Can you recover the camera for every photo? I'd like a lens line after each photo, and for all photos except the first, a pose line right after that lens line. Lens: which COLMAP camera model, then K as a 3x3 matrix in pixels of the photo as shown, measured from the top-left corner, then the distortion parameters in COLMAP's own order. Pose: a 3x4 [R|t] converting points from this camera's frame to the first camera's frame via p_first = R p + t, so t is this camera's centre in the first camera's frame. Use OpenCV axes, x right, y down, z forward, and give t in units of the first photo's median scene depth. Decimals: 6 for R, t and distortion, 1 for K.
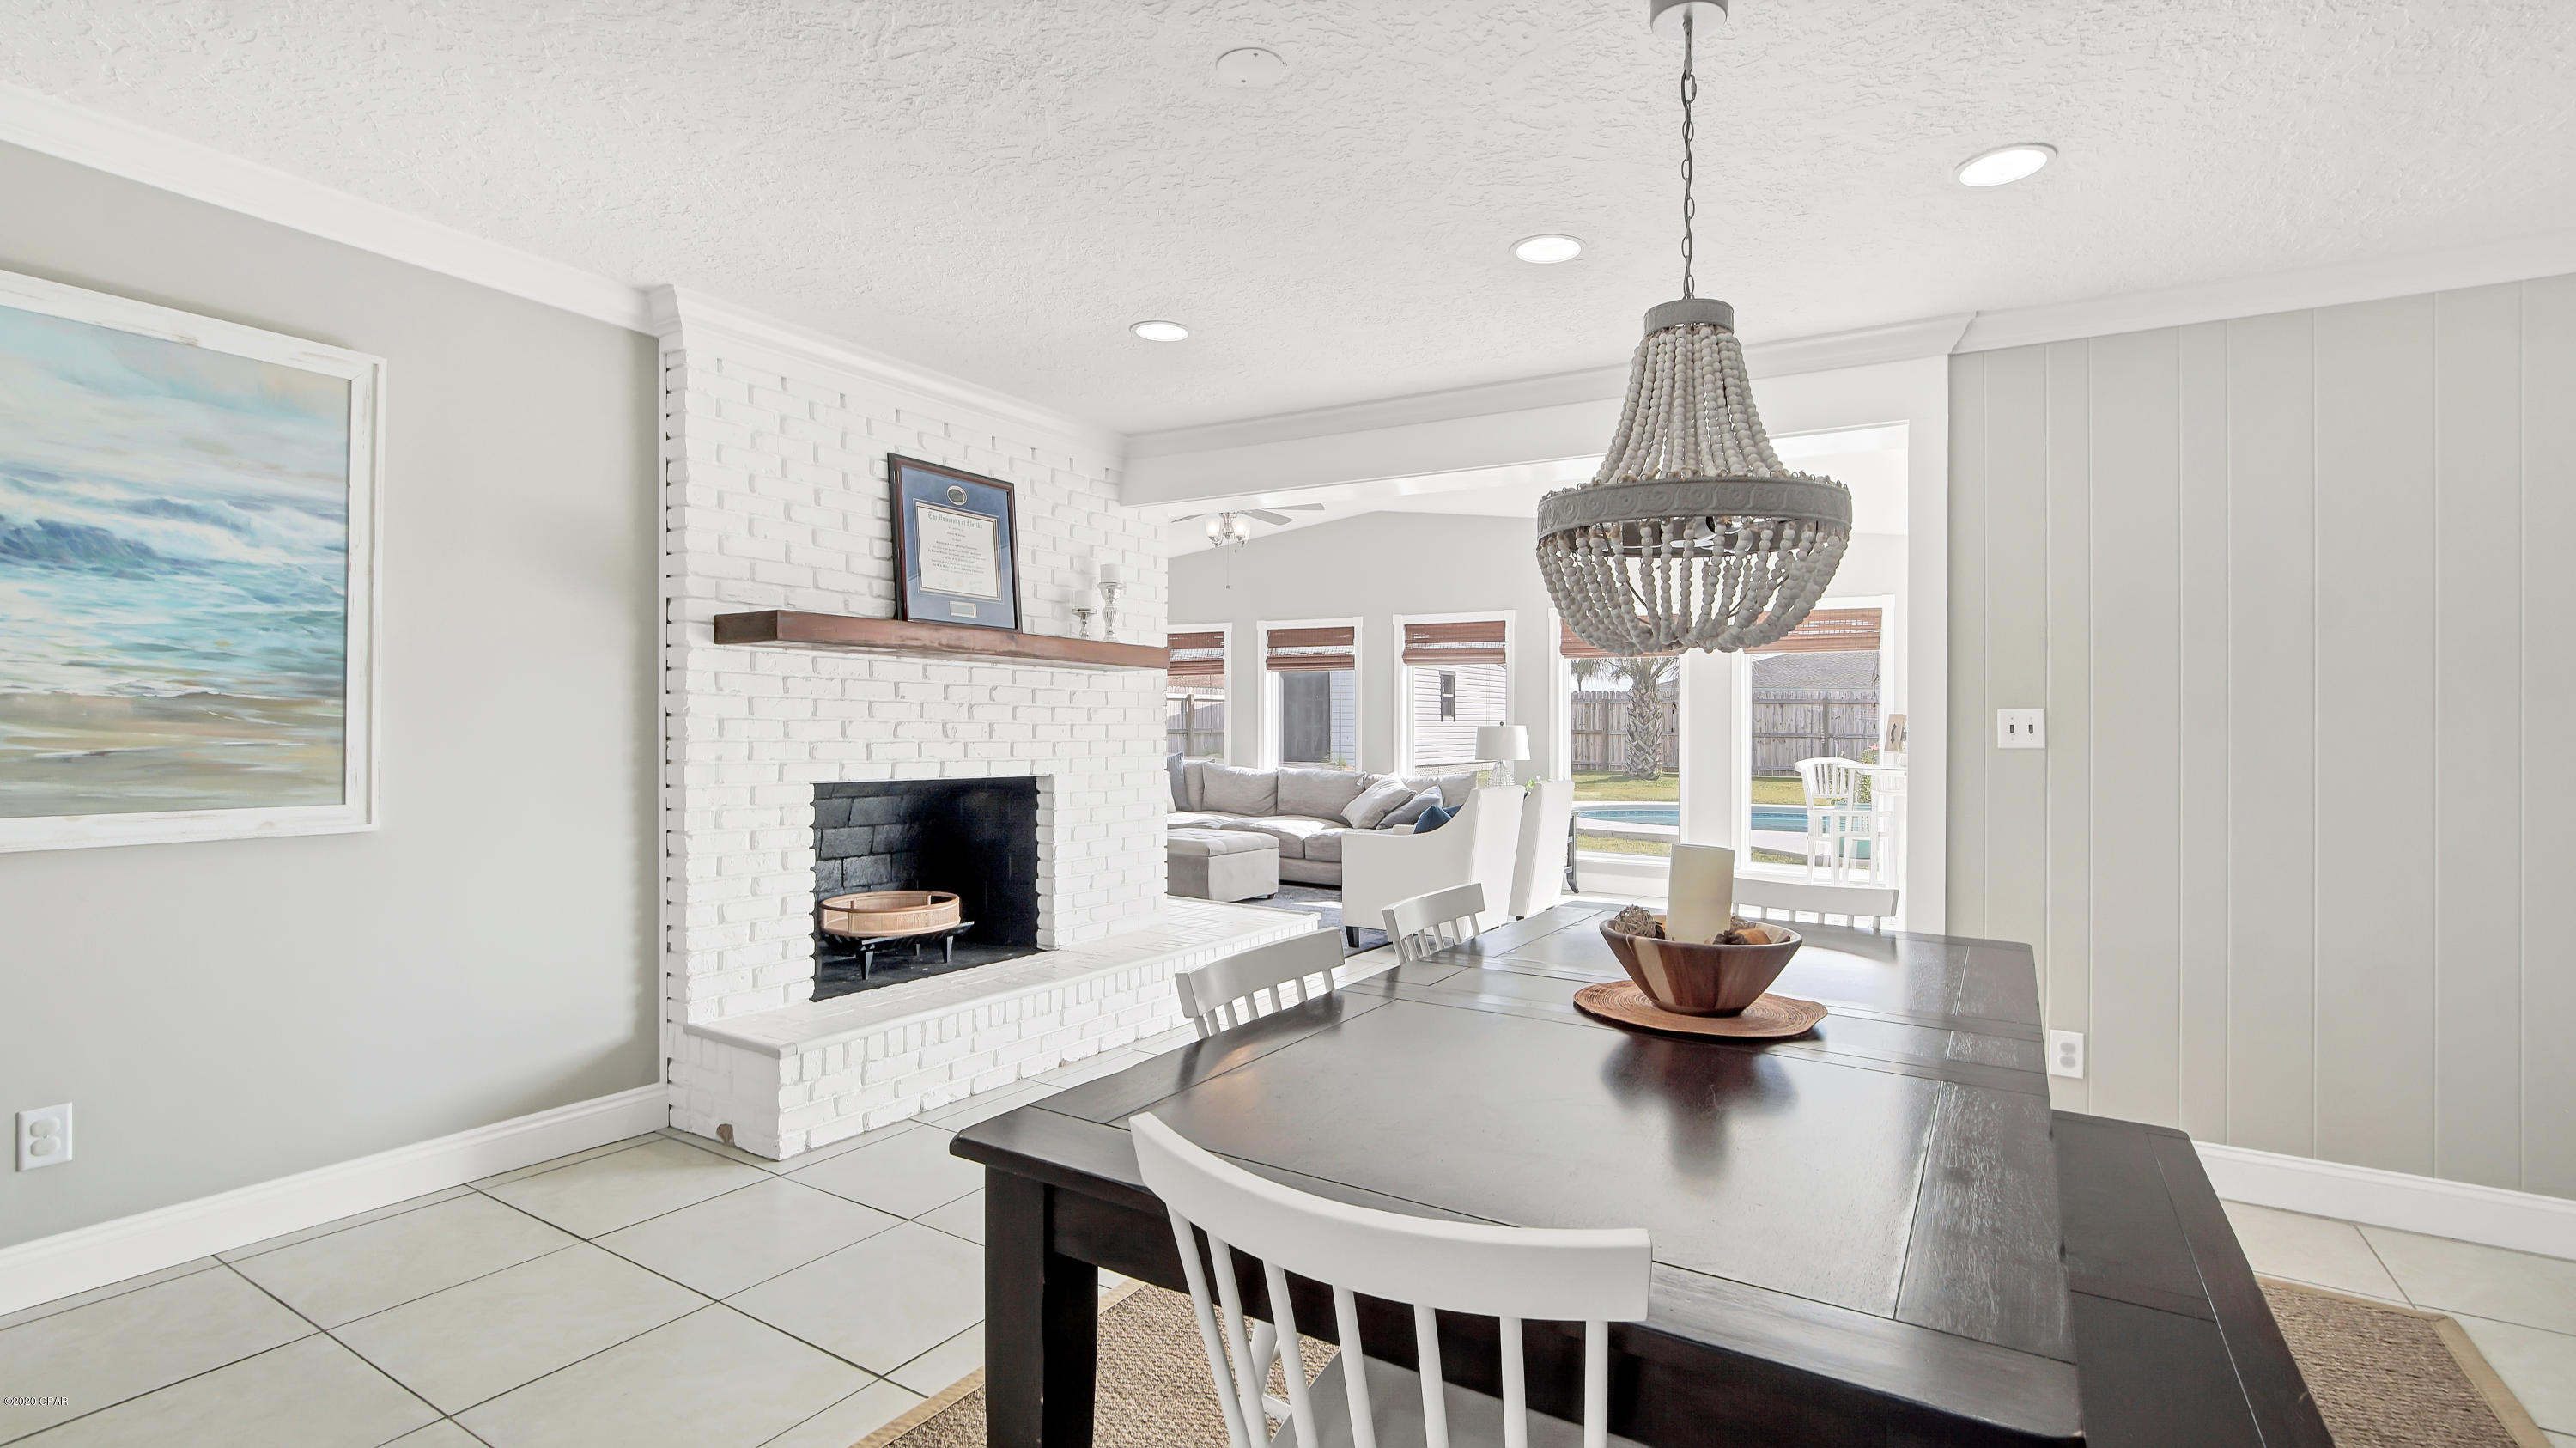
lens RADIAL K [[1193.2, 0, 1252.8], [0, 1193.2, 699.7], [0, 0, 1]] dist [-0.006064, 0.002005]
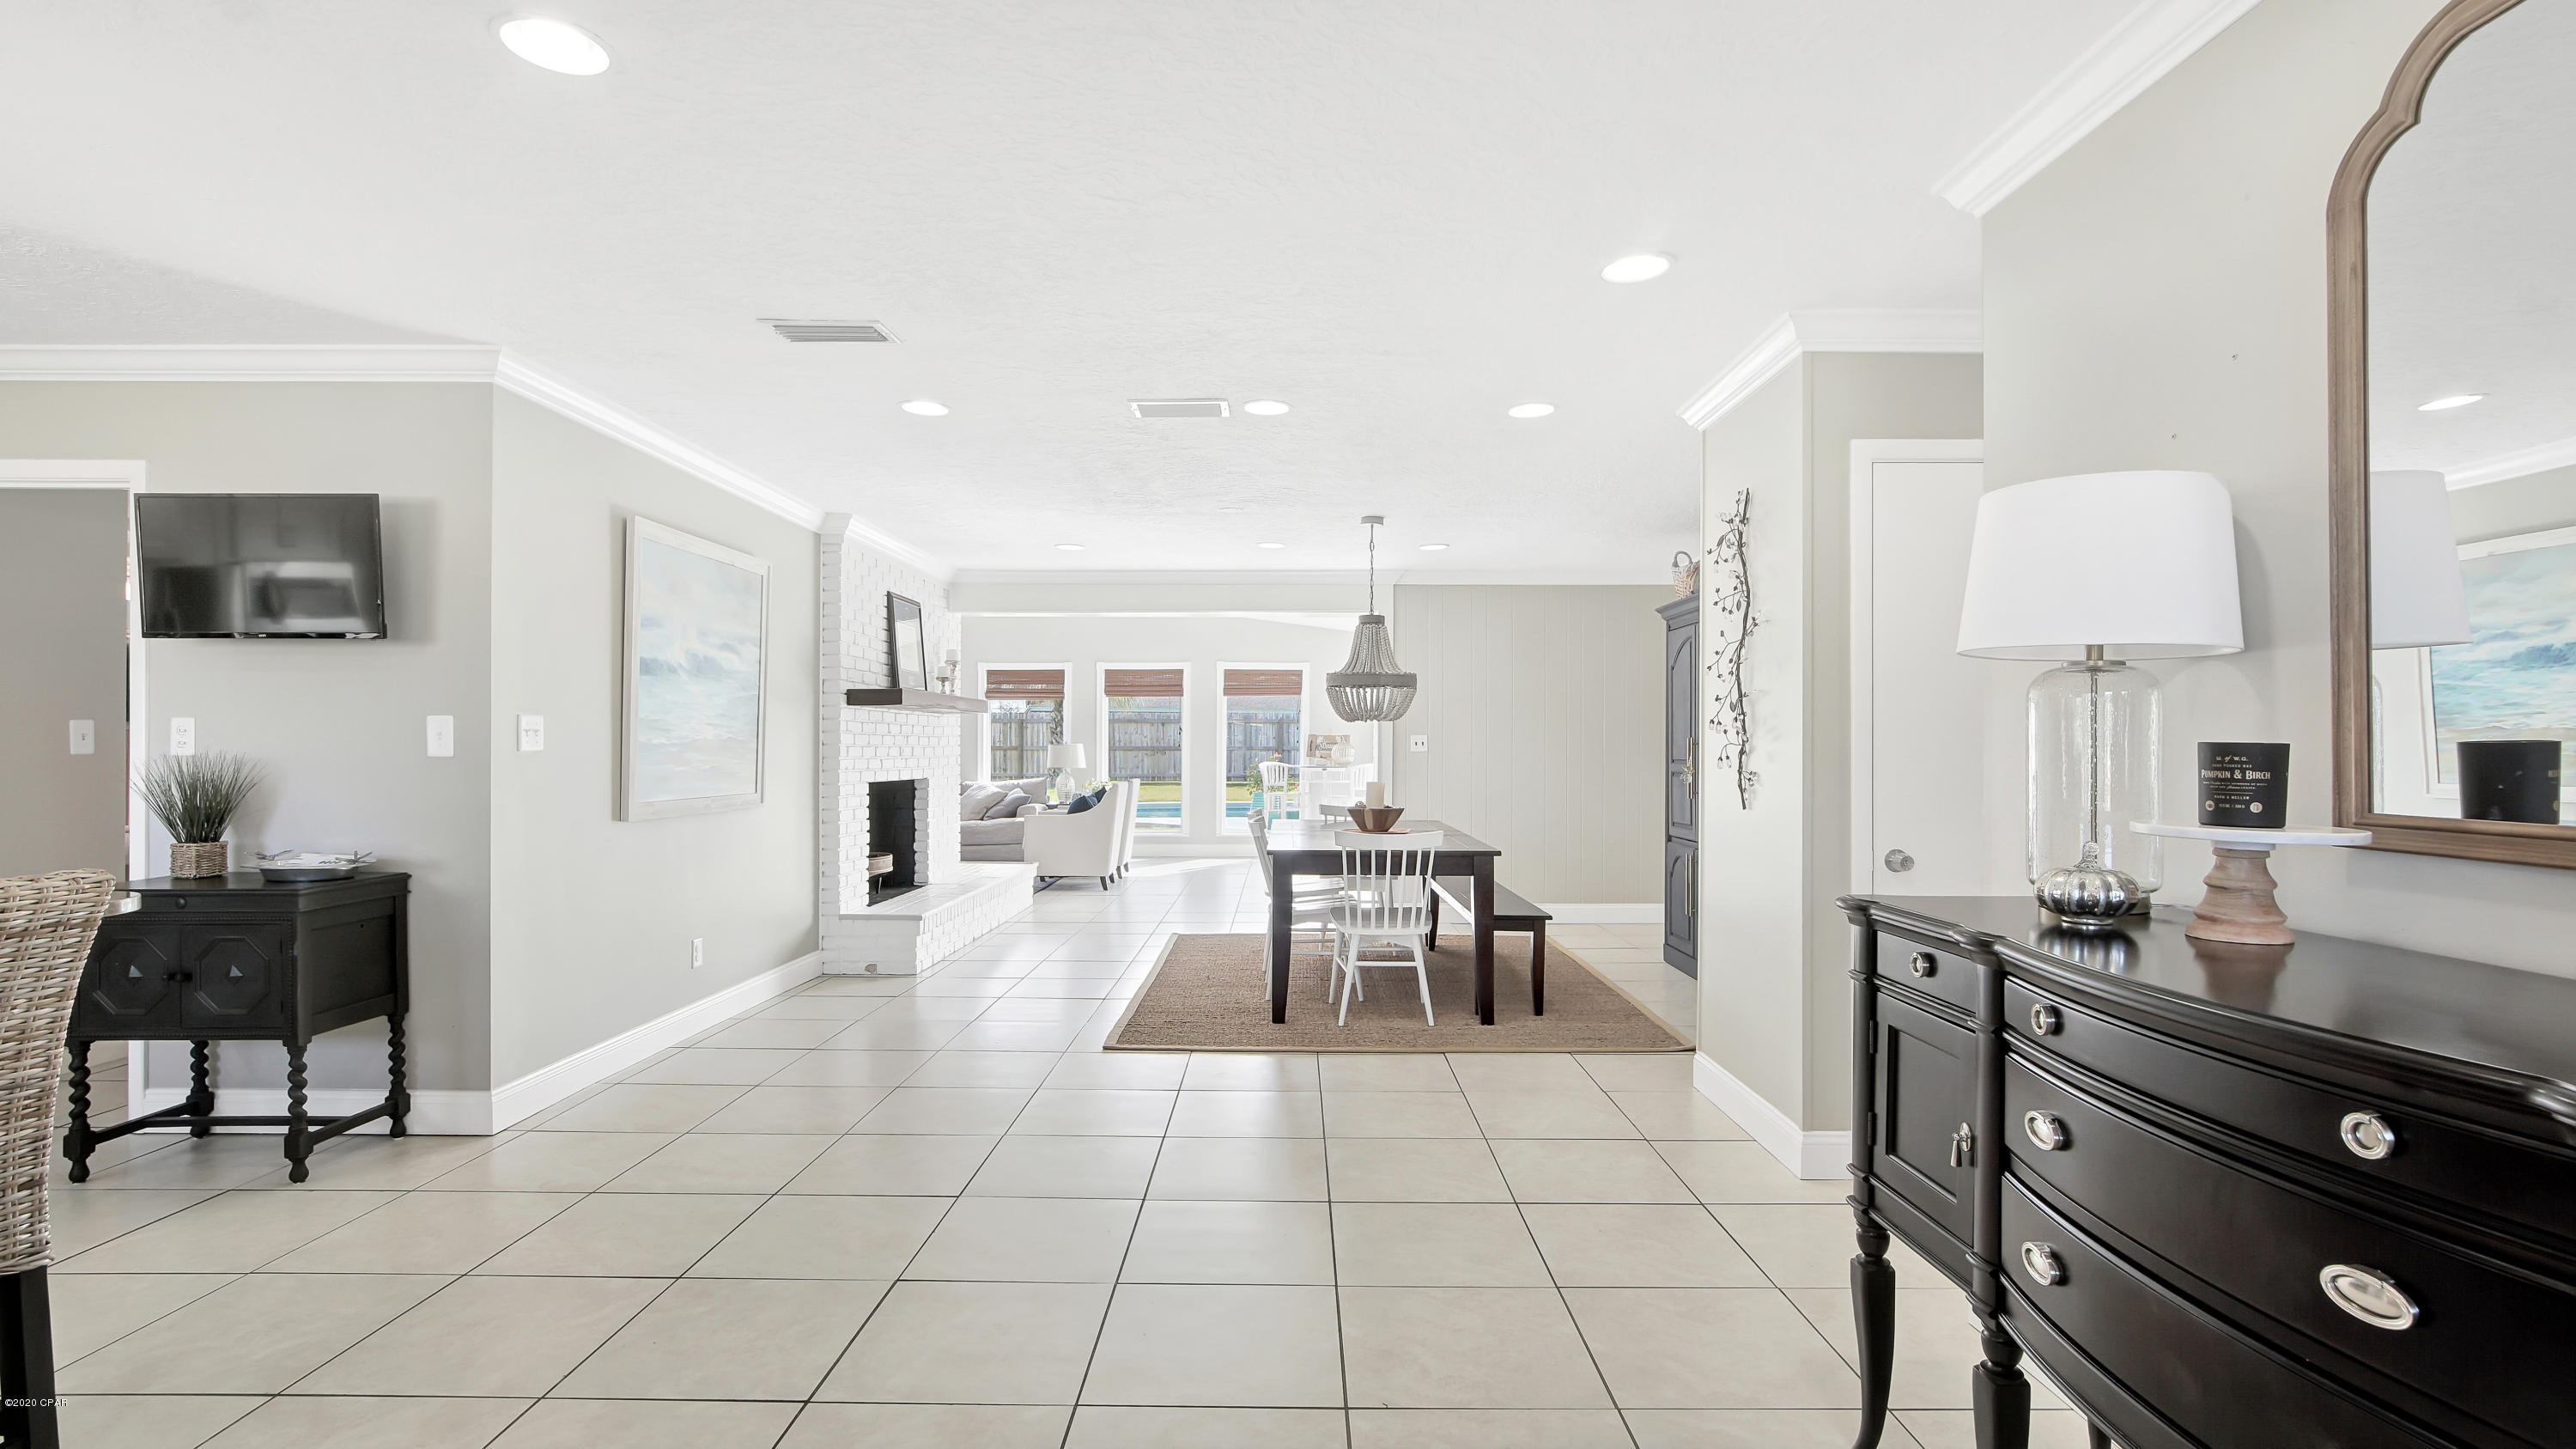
lens RADIAL K [[1193.2, 0, 1276.7], [0, 1193.2, 731.7], [0, 0, 1]] dist [-0.006064, 0.002005]
pose [[0.844133, -0.006874, 0.536090, -0.843099], [-0.000600, 0.999905, 0.013767, -0.030859], [-0.536134, -0.011943, 0.844049, -0.848538]]
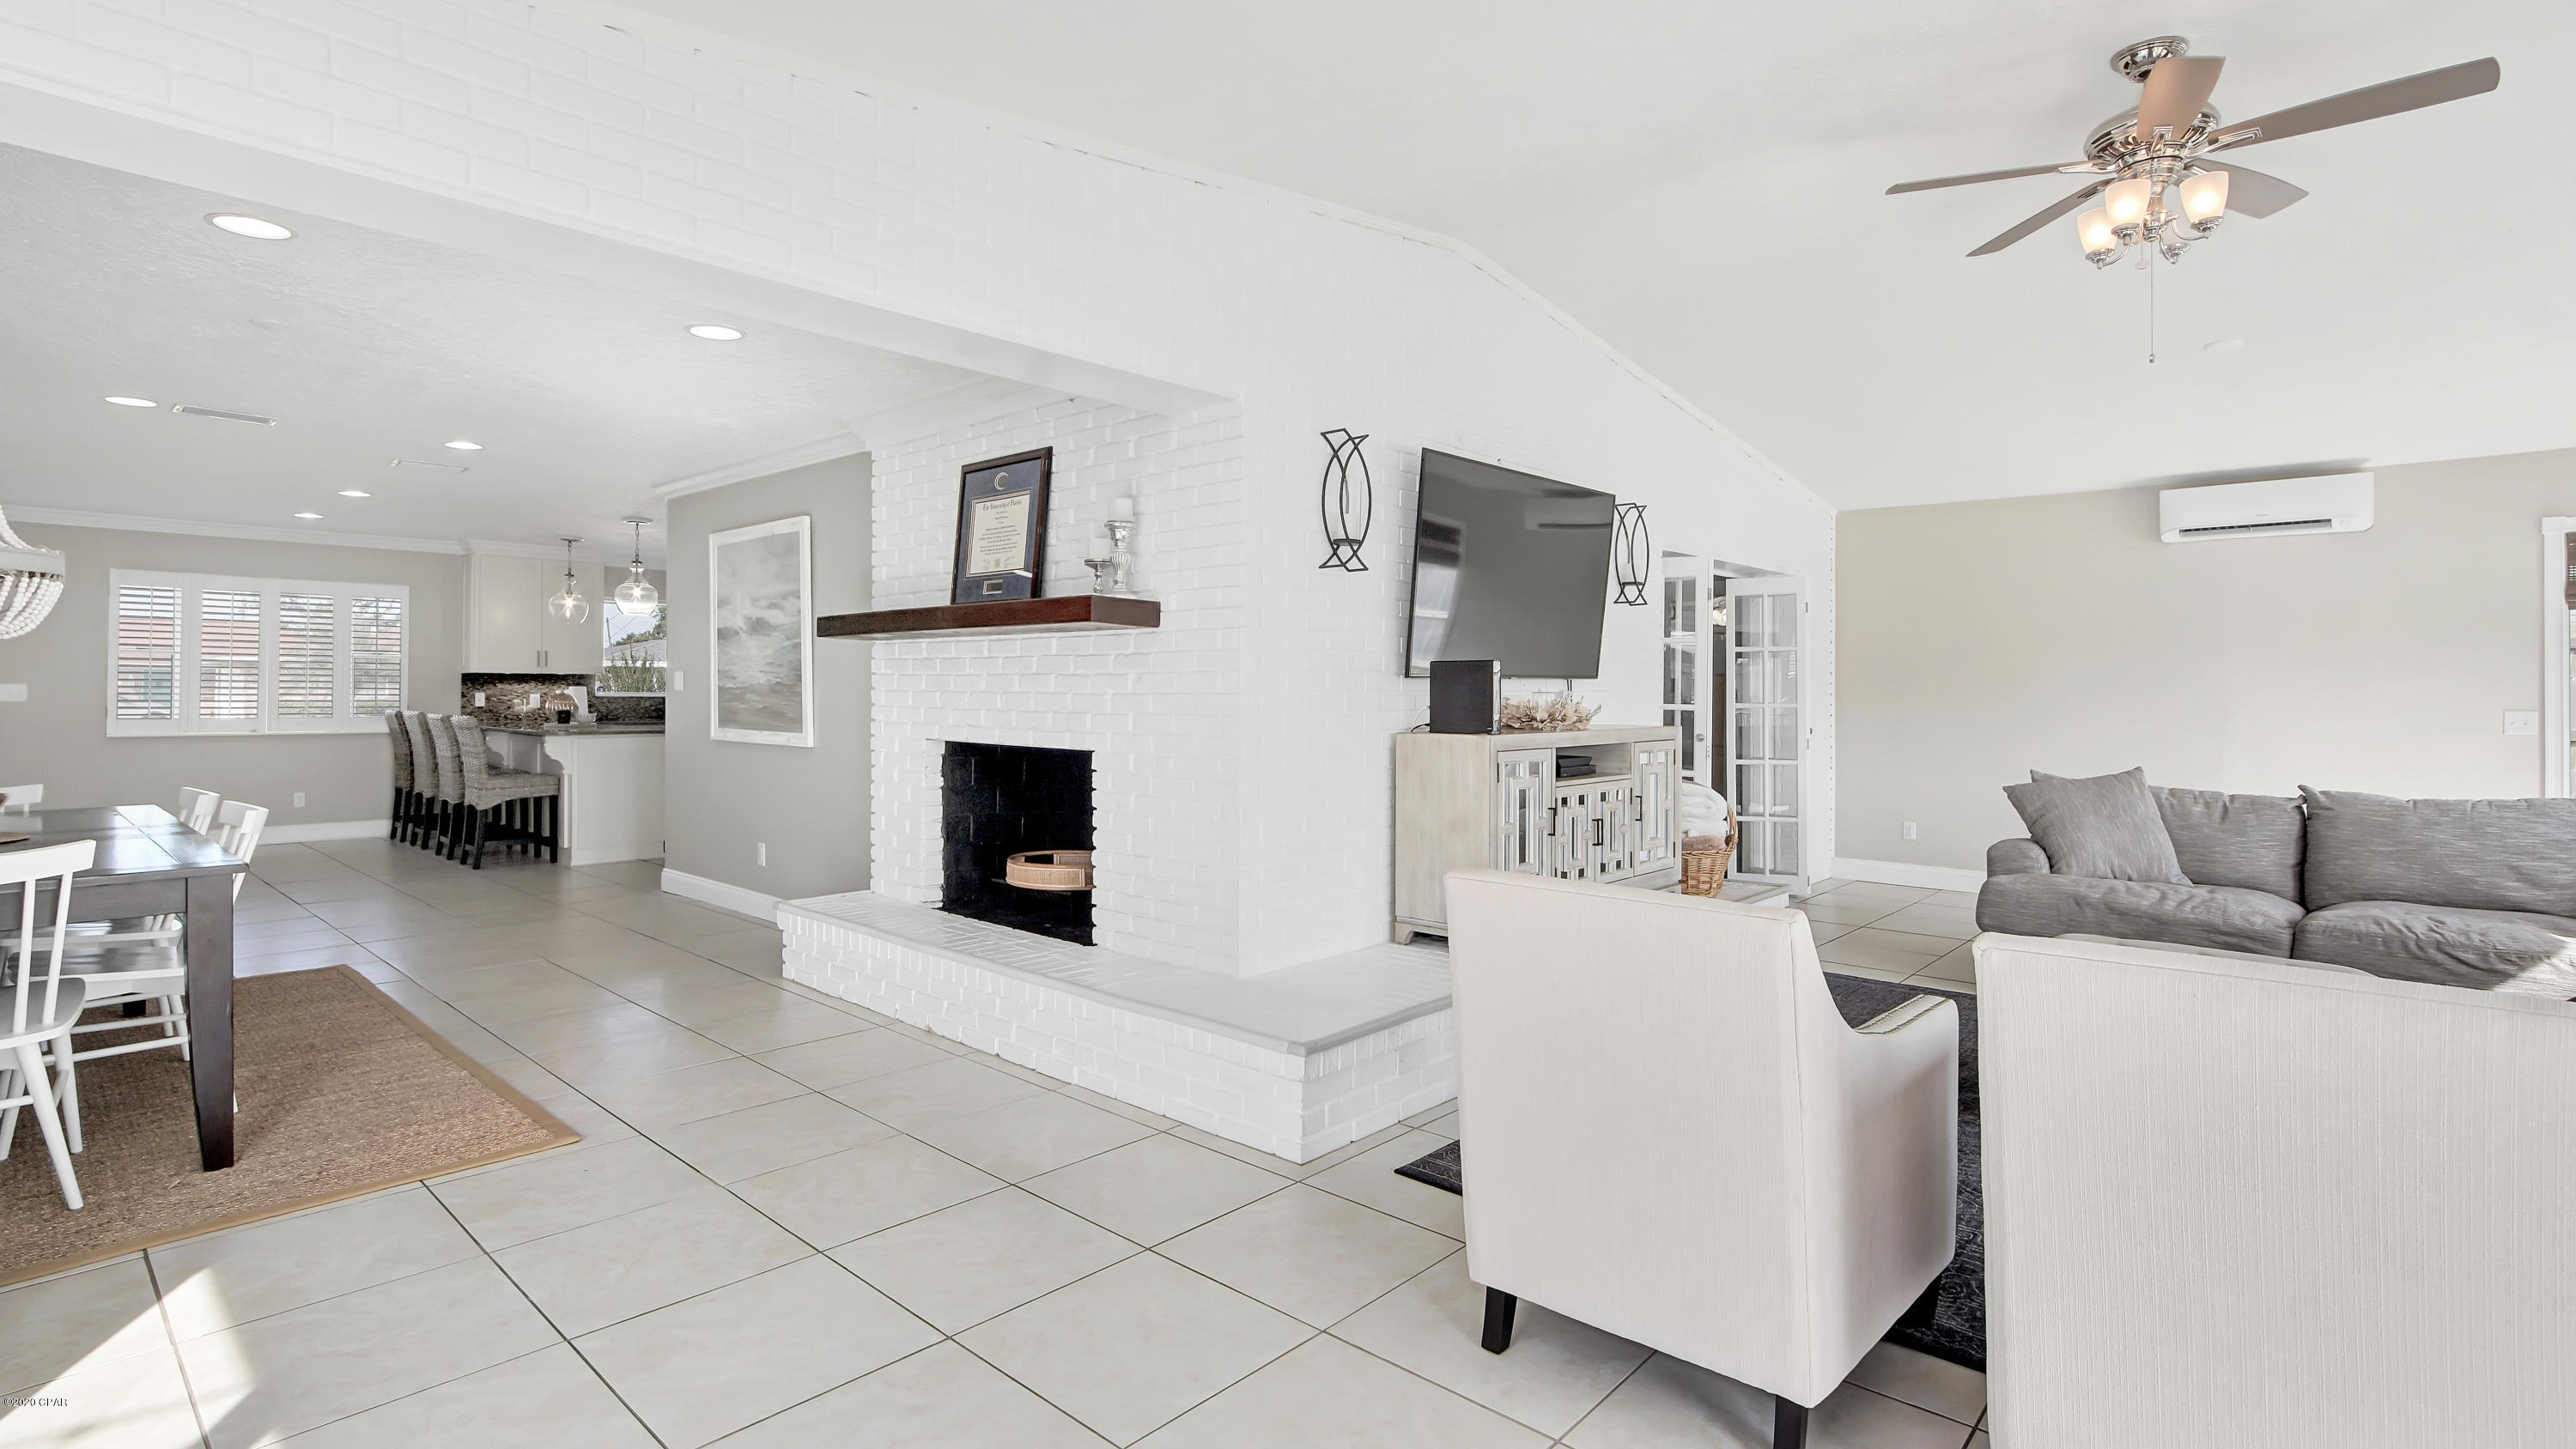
lens RADIAL K [[1192.9, 0, 1272.6], [0, 1192.9, 704.3], [0, 0, 1]] dist [-0.006064, 0.002005]
pose [[-0.164108, -0.003860, -0.986435, 0.903458], [0.010670, 0.999927, -0.005688, 0.043996], [0.986385, -0.011459, -0.164055, 1.665630]]
